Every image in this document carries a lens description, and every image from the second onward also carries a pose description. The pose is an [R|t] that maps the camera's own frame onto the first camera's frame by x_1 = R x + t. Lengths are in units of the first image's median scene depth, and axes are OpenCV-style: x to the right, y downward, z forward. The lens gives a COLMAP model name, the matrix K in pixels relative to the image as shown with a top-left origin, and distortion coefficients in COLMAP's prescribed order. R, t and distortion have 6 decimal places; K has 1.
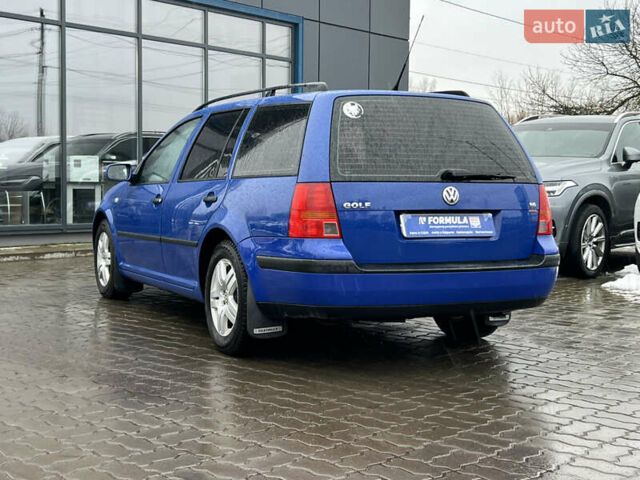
lens RADIAL K [[930.2, 0, 320.0], [0, 930.2, 240.0], [0, 0, 1]] dist [0.141713, -0.465464]
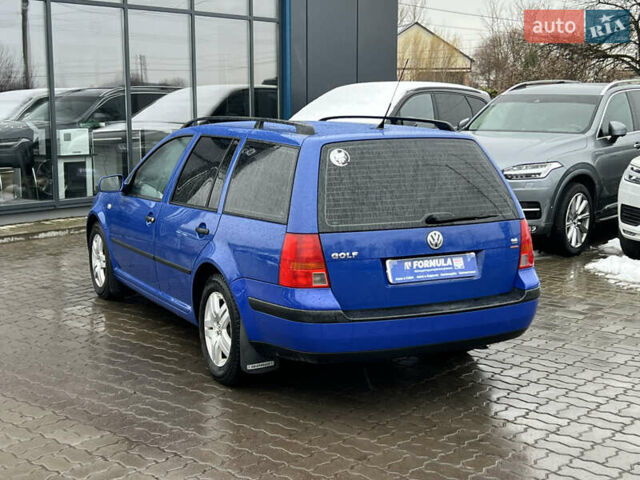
lens RADIAL K [[930.2, 0, 320.0], [0, 930.2, 240.0], [0, 0, 1]] dist [0.141713, -0.465464]
pose [[0.999878, -0.013074, 0.008513, 0.003442], [0.012243, 0.995755, 0.091229, -0.132769], [-0.009669, -0.091114, 0.995794, -0.027152]]
